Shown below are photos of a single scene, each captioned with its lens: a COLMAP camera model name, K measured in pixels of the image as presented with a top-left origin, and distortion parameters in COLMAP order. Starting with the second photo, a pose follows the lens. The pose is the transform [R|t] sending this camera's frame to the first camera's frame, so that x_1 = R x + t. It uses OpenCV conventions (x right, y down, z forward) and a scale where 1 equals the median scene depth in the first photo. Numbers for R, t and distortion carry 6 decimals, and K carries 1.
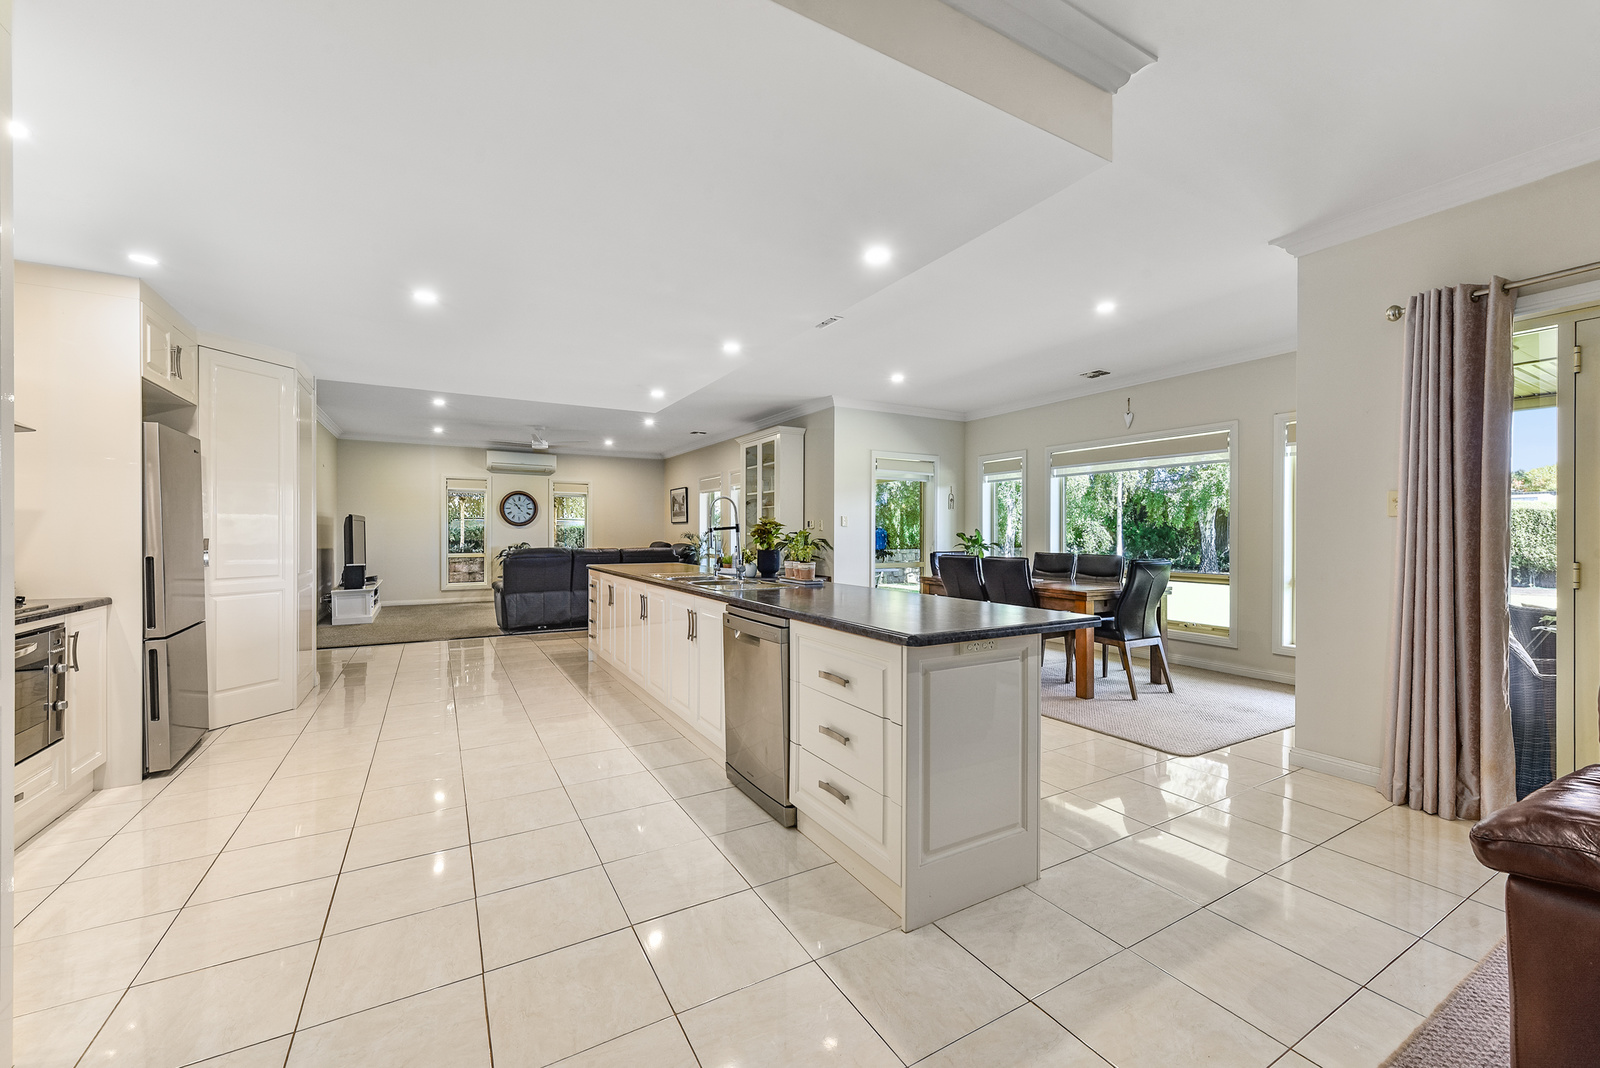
lens RADIAL K [[630.1, 0, 800.0], [0, 630.1, 534.3], [0, 0, 1]] dist [0.007505, -0.001239]
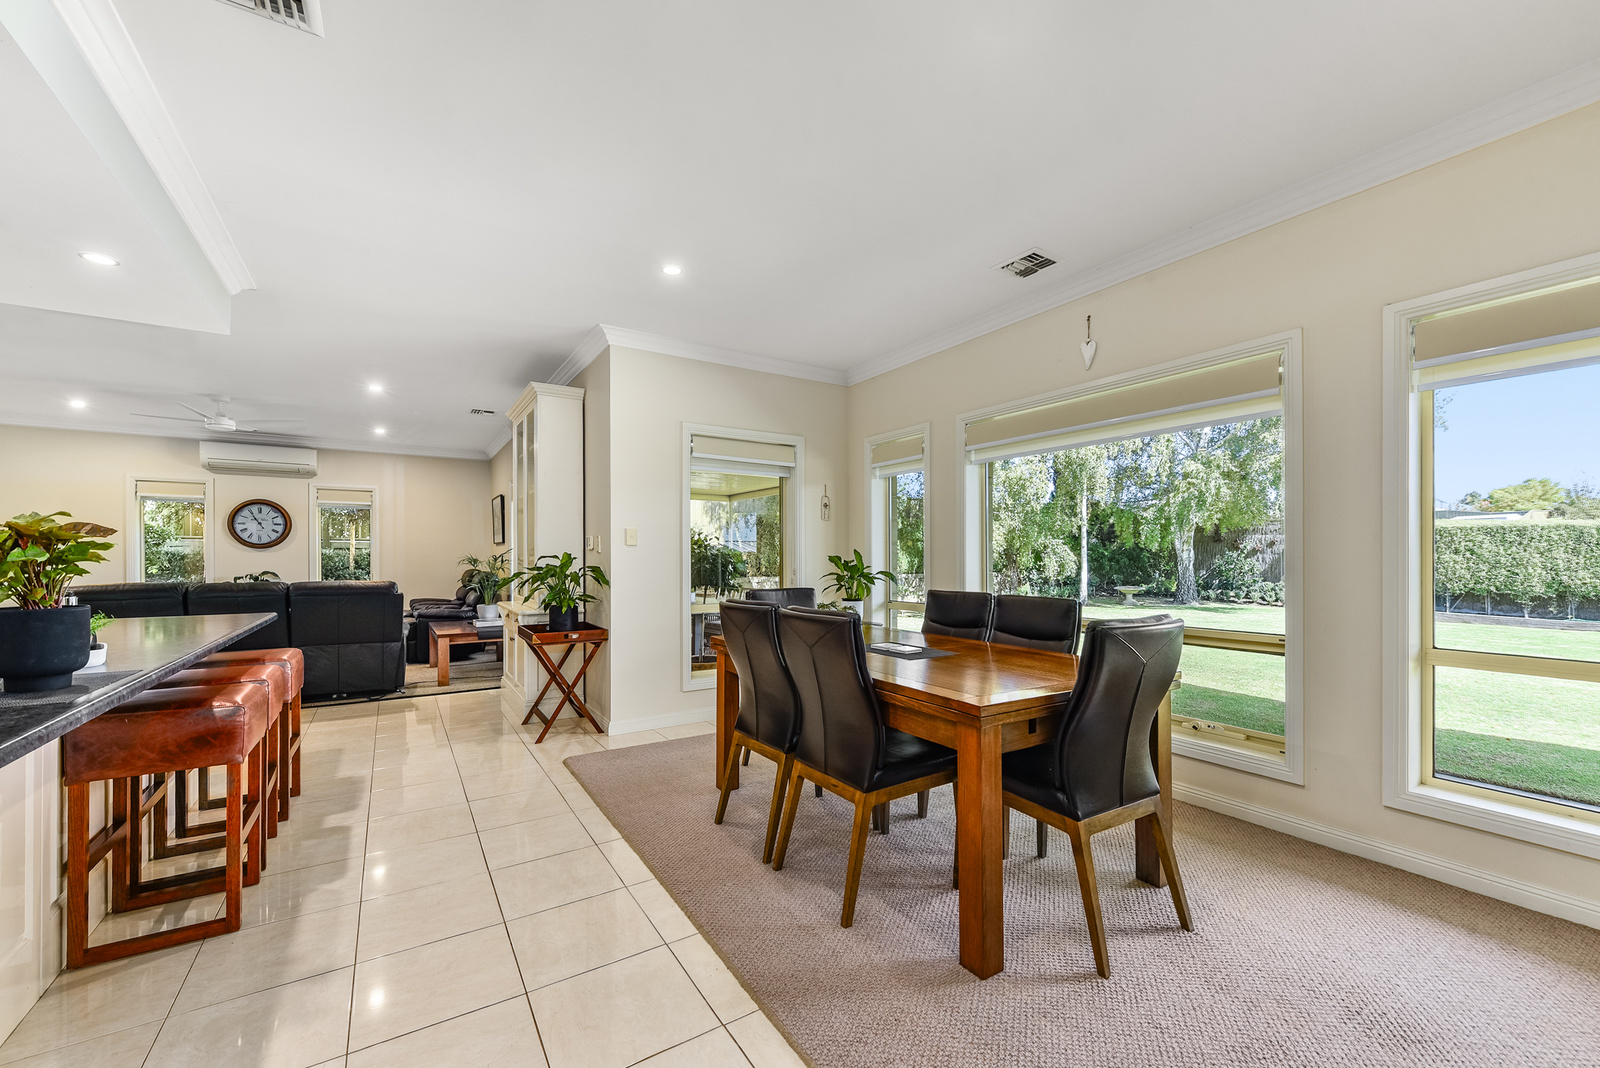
lens RADIAL K [[630.1, 0, 801.0], [0, 630.1, 555.0], [0, 0, 1]] dist [0.007505, -0.001239]
pose [[0.999098, -0.003238, 0.042339, 0.195341], [0.003411, 0.999986, -0.004018, -0.000894], [-0.042325, 0.004158, 0.999095, 0.366978]]
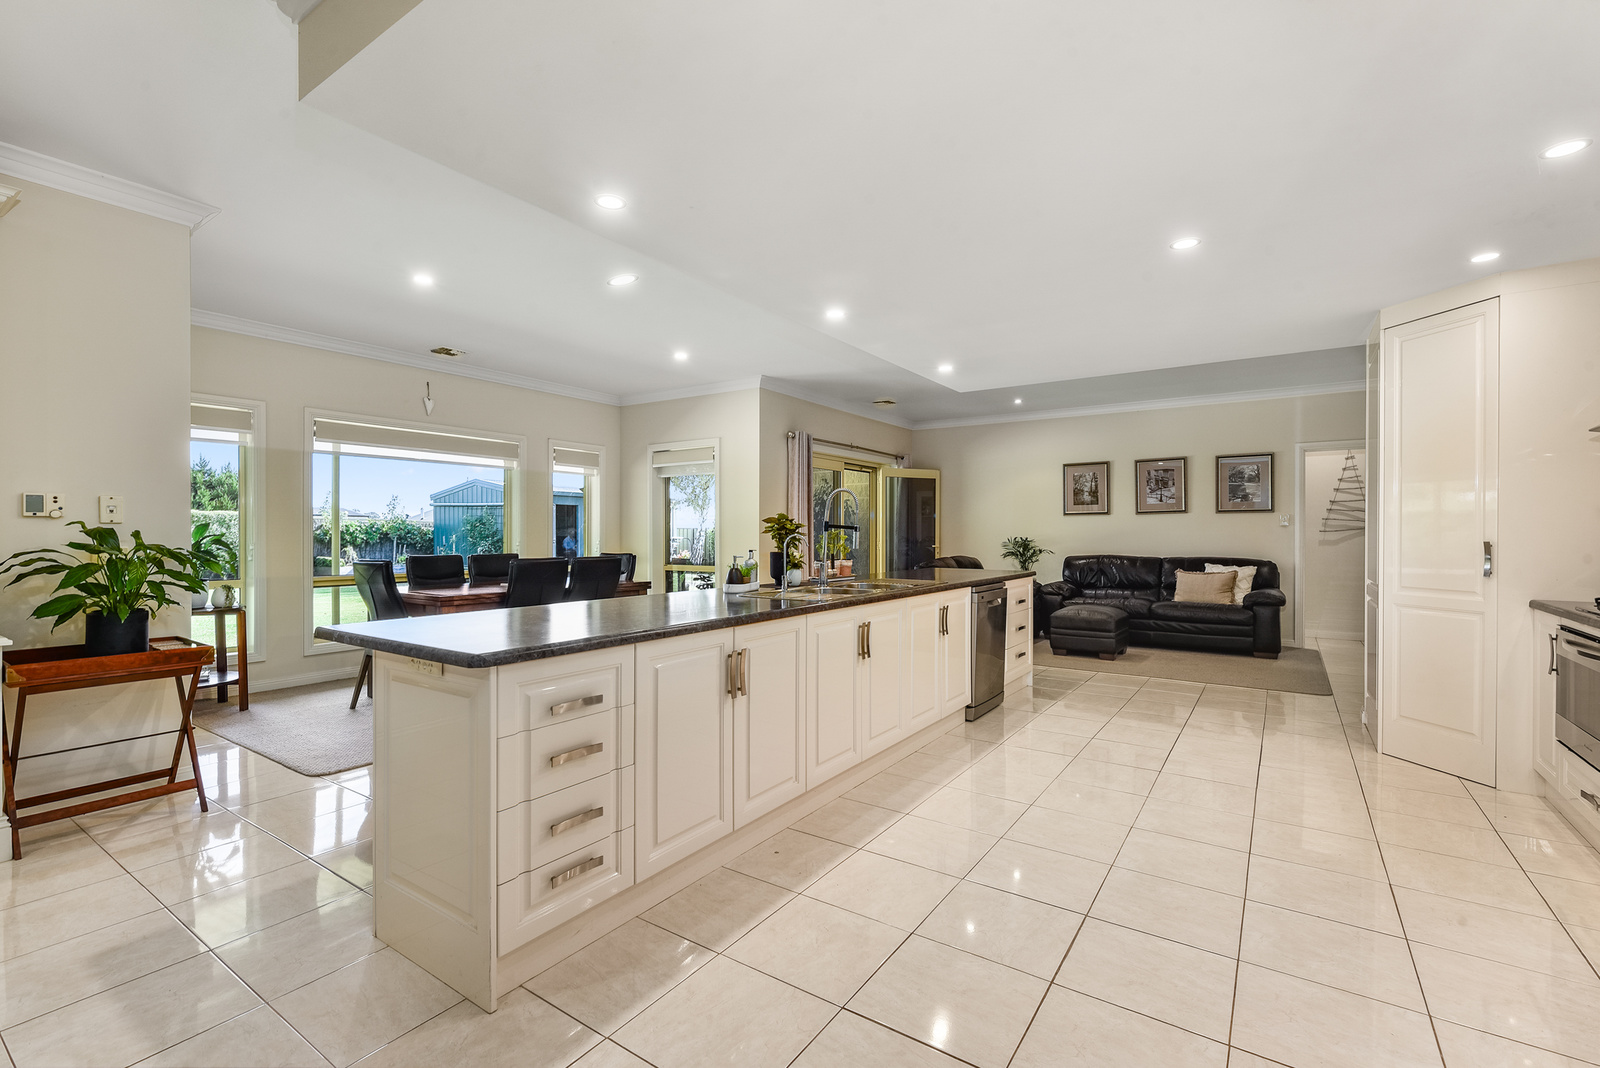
lens RADIAL K [[708.7, 0, 796.1], [0, 708.7, 537.9], [0, 0, 1]] dist [0.005132, -0.000785]
pose [[-0.426005, -0.005147, 0.904706, -0.534167], [-0.003298, 0.999986, 0.004136, 0.004406], [-0.904715, -0.001221, -0.426016, 0.806160]]
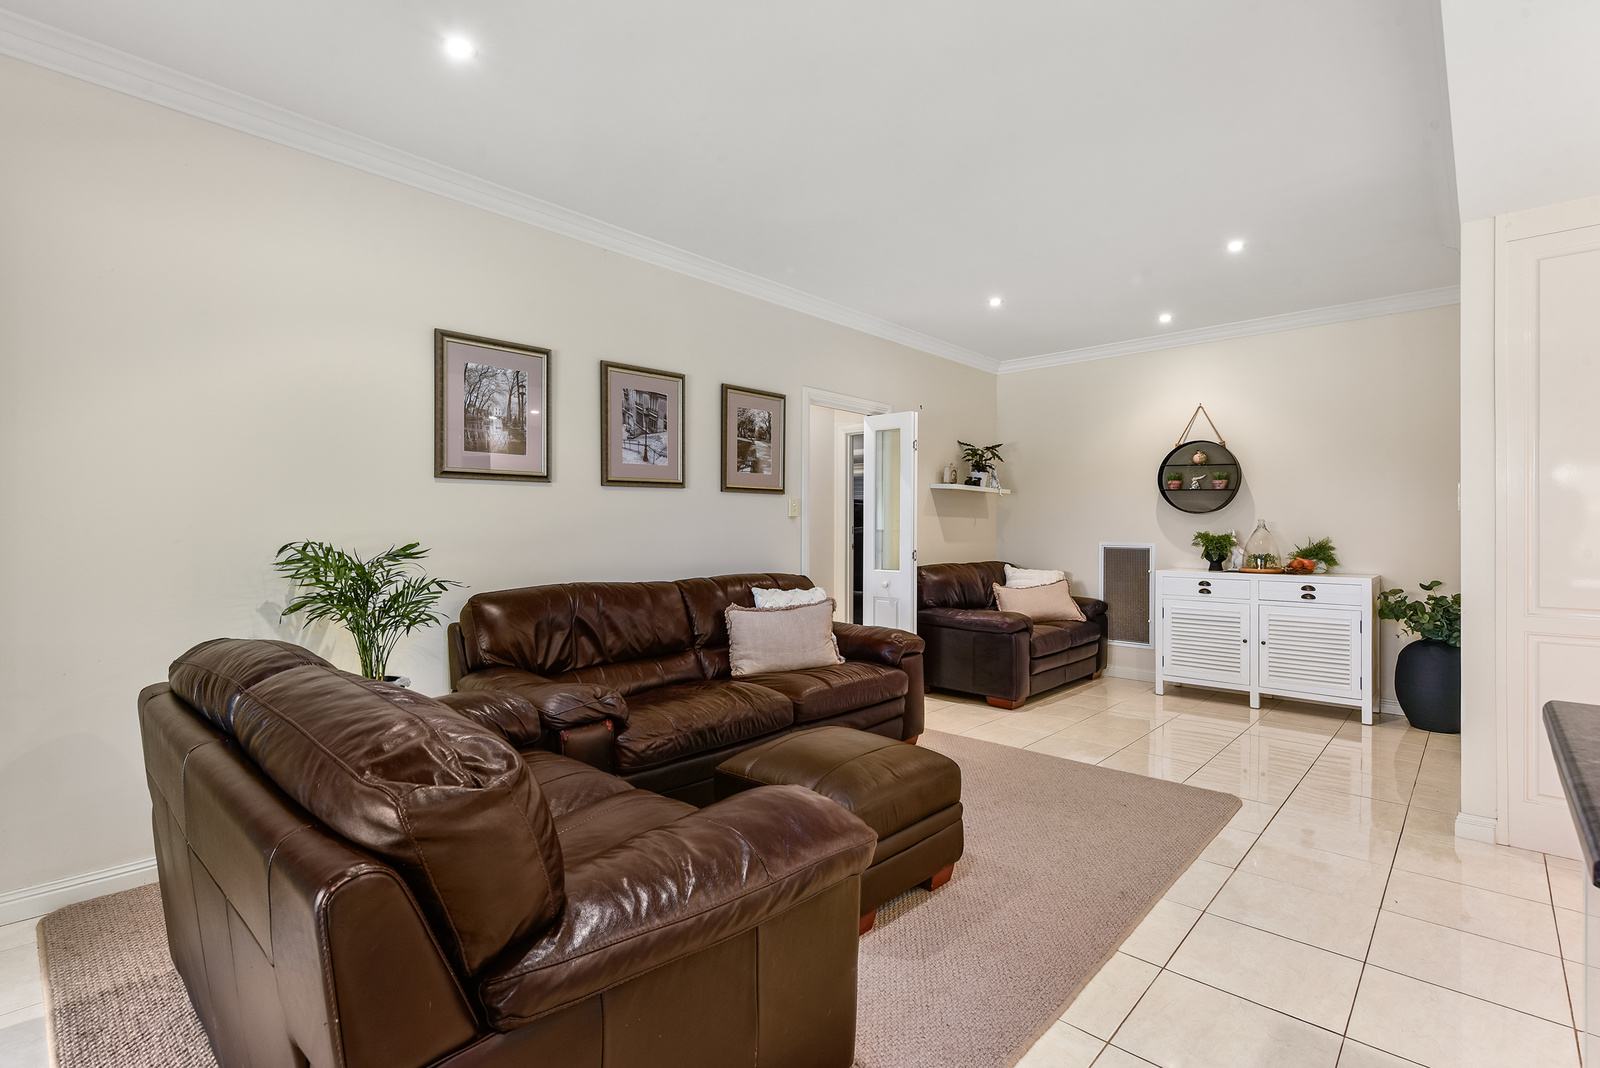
lens RADIAL K [[746.4, 0, 797.9], [0, 746.4, 528.5], [0, 0, 1]] dist [0.002371, -0.000080]
pose [[-0.955669, -0.002406, -0.294433, 0.273335], [-0.002131, 0.999997, -0.001253, -0.000205], [0.294435, -0.000569, -0.955671, 0.372136]]
